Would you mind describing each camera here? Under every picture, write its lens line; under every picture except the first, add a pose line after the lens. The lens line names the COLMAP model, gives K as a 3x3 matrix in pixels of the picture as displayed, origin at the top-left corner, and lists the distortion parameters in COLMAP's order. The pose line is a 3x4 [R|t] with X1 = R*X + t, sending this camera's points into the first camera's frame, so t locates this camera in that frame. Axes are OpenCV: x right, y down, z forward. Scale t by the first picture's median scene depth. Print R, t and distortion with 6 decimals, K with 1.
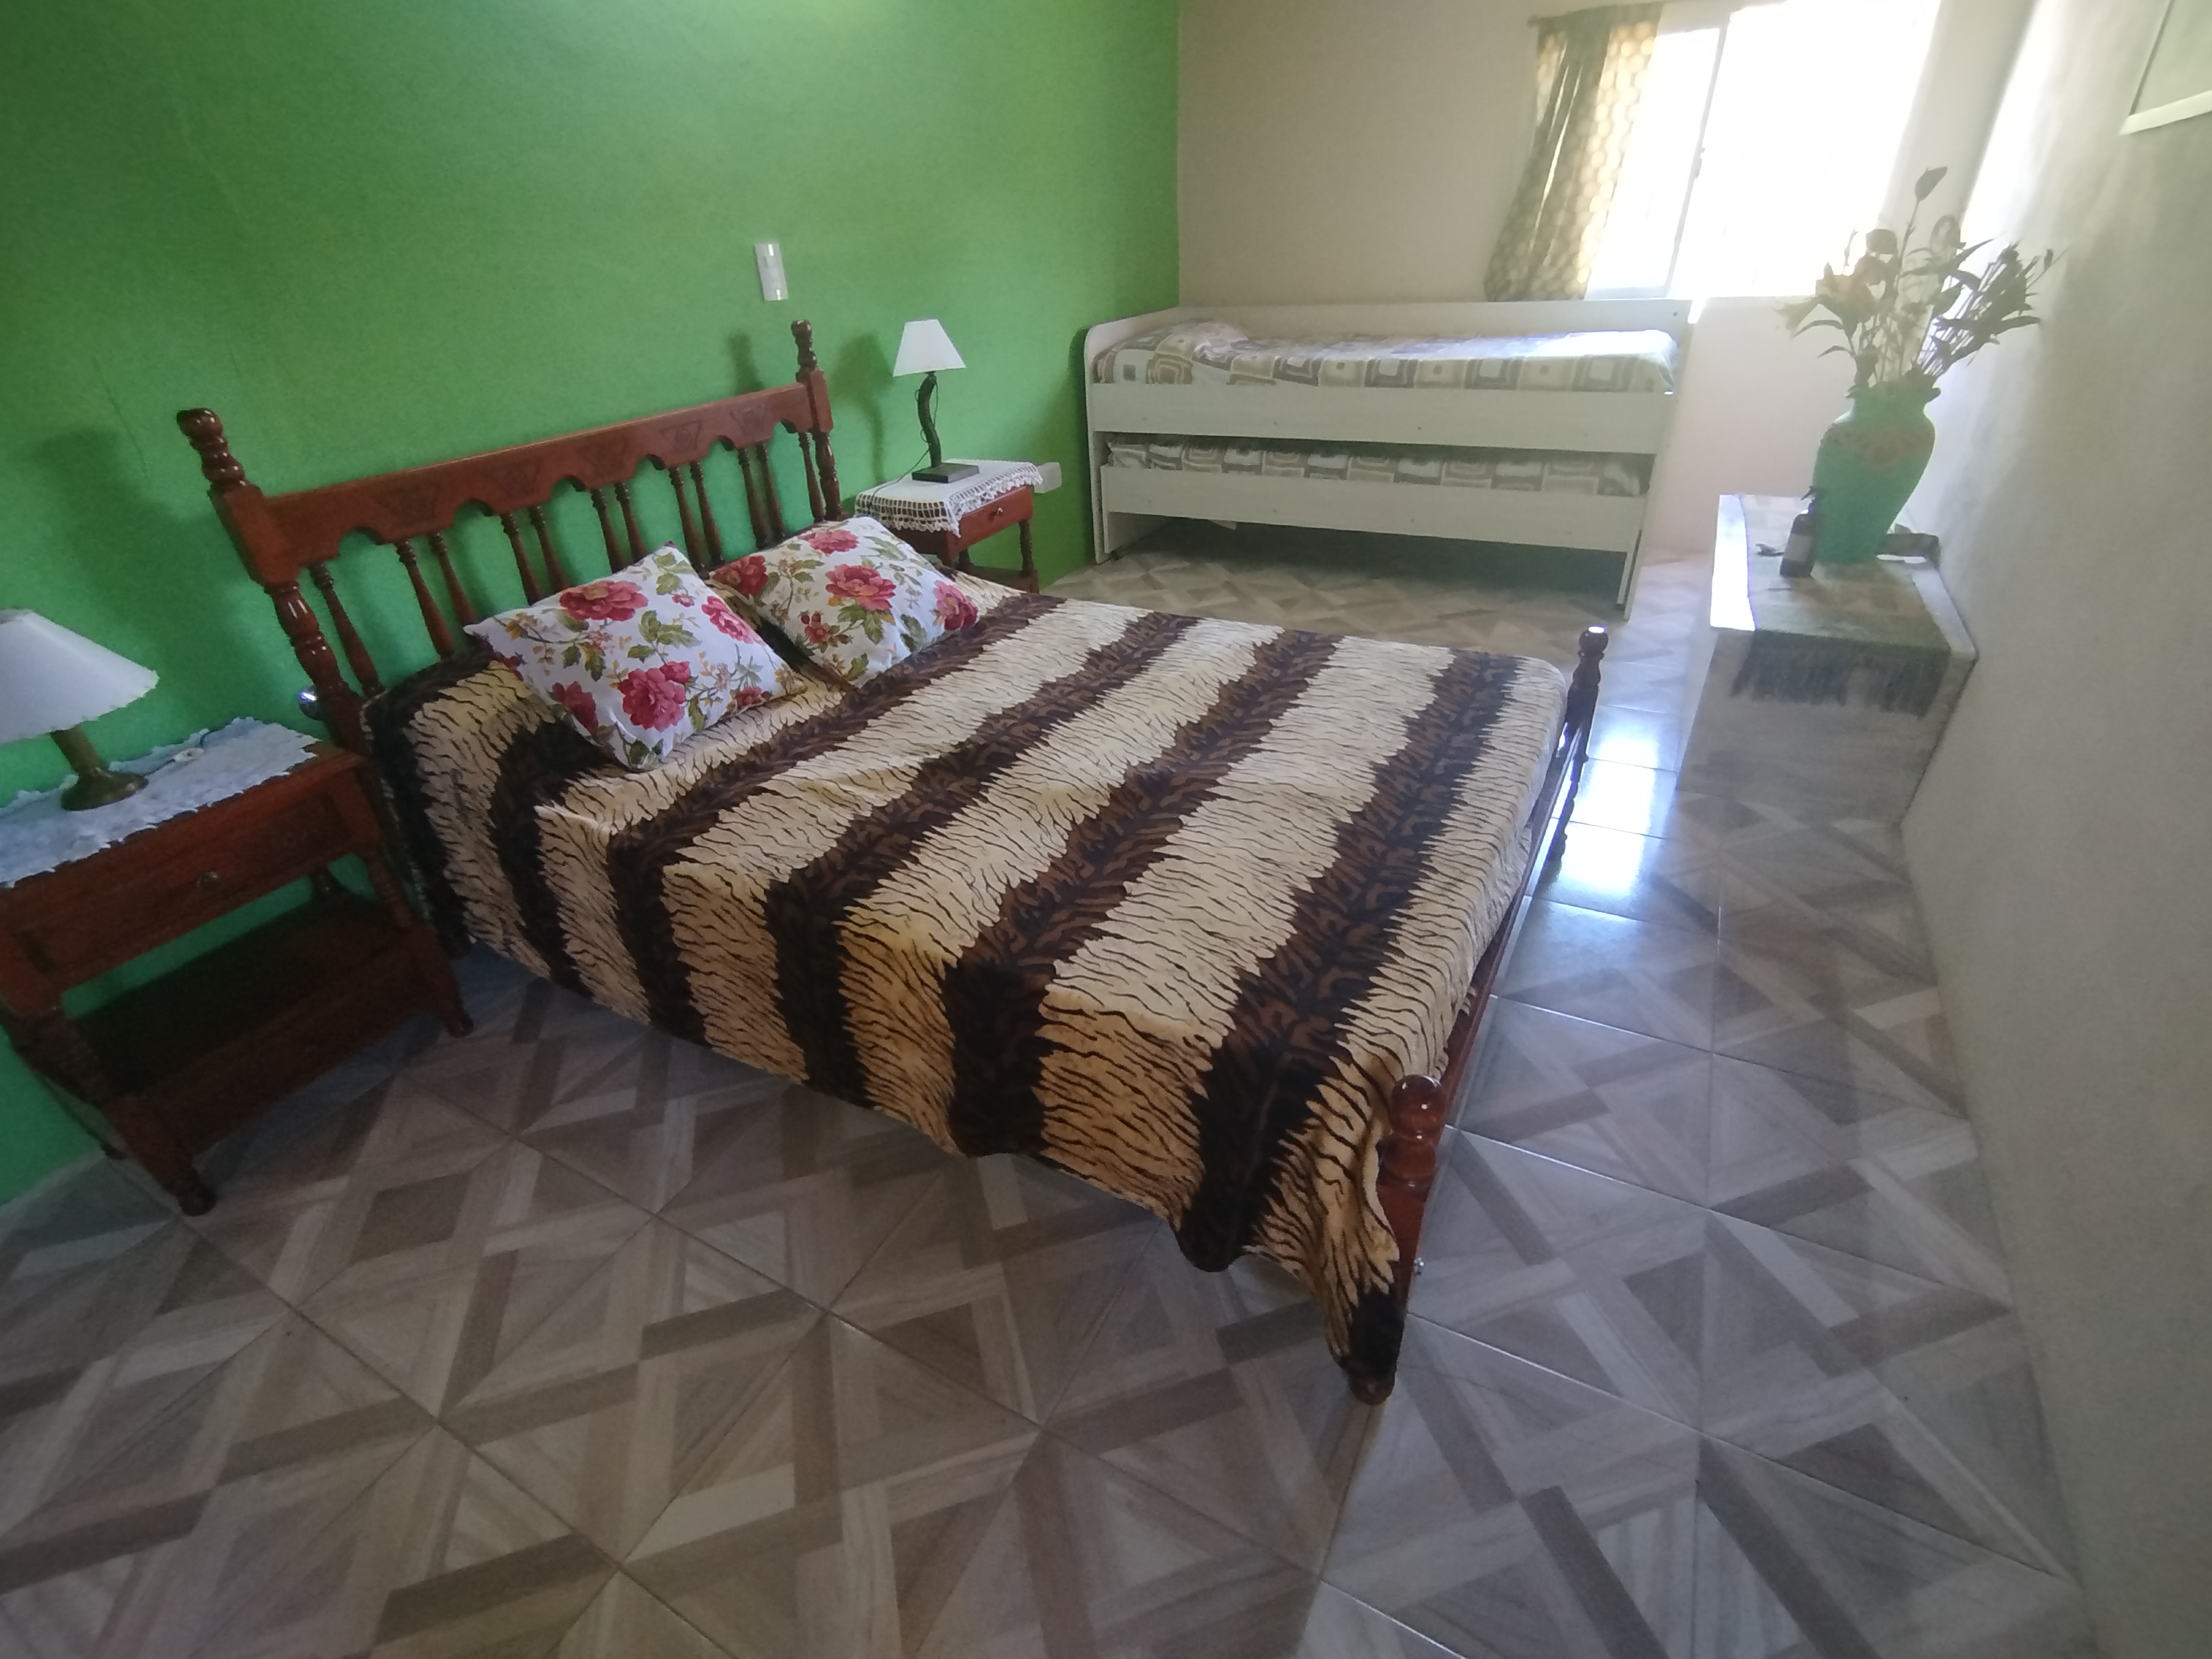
lens RADIAL K [[1023.8, 0, 1094.7], [0, 1023.8, 831.5], [0, 0, 1]] dist [-0.050758, 0.036321]
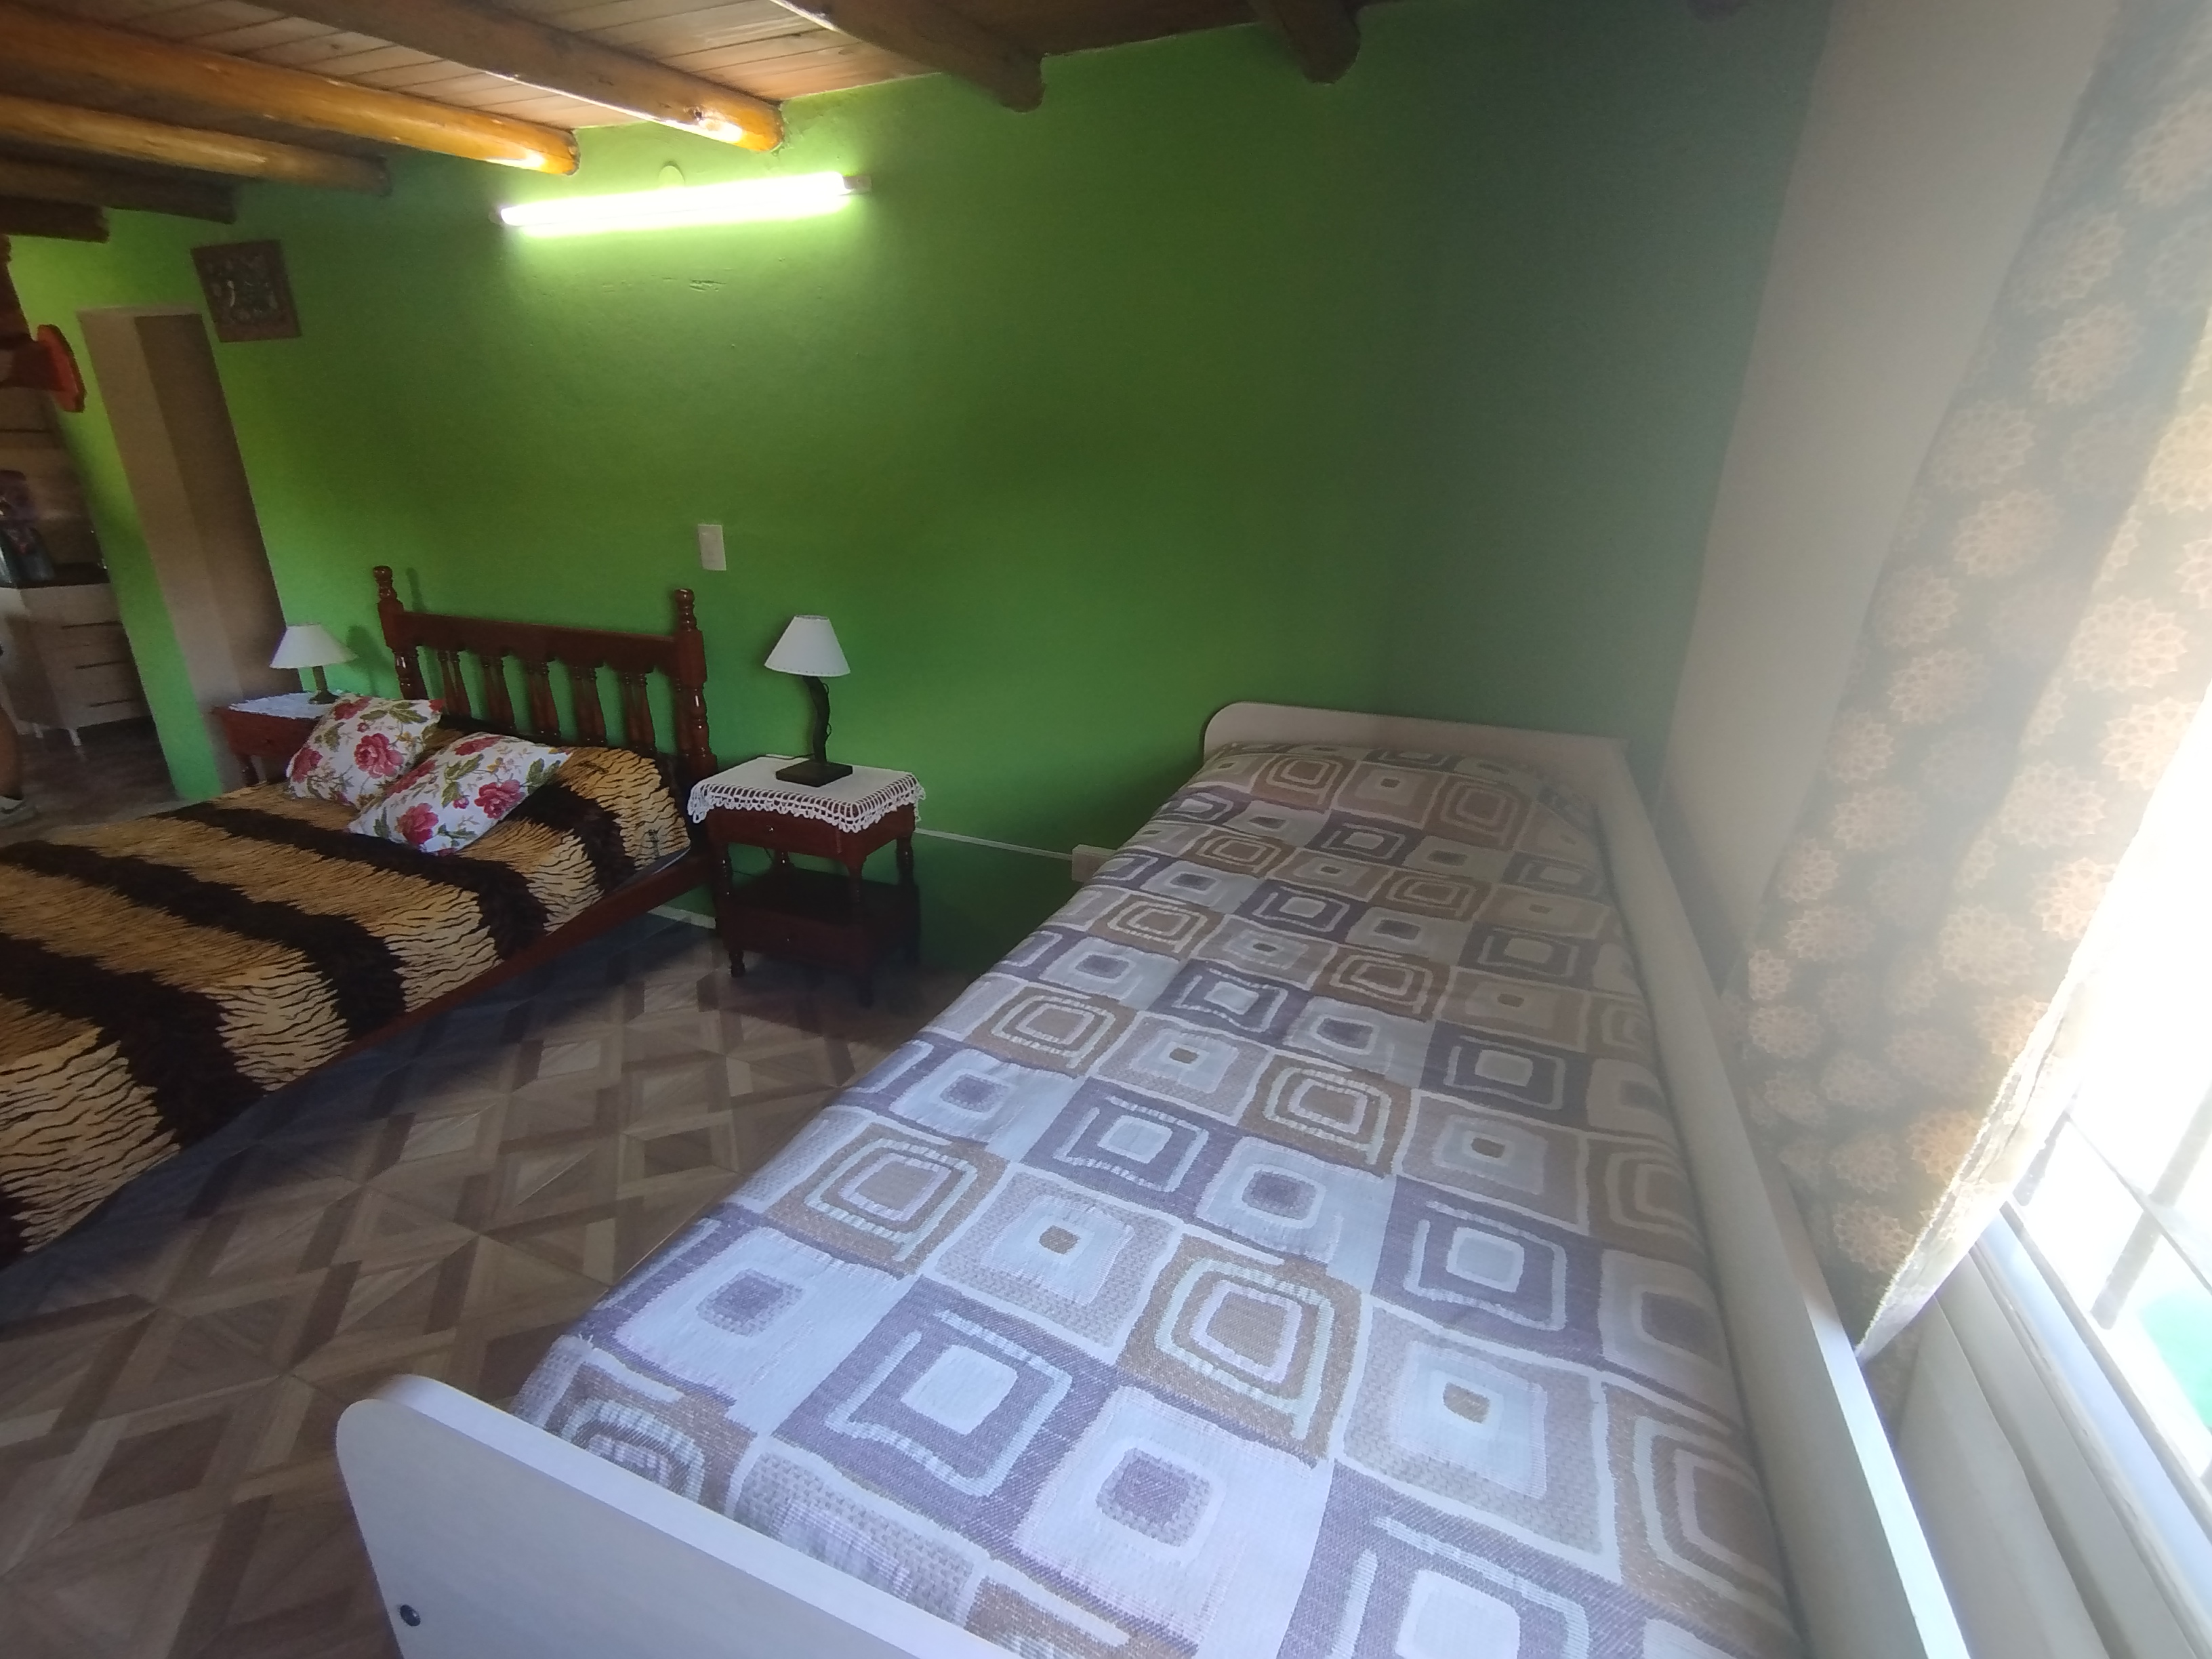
lens RADIAL K [[1023.8, 0, 1094.7], [0, 1023.8, 831.5], [0, 0, 1]] dist [-0.050758, 0.036321]
pose [[0.099738, 0.389447, -0.915633, 1.074134], [-0.532768, 0.798098, 0.281422, -1.032217], [0.840363, 0.459751, 0.287086, 1.436656]]
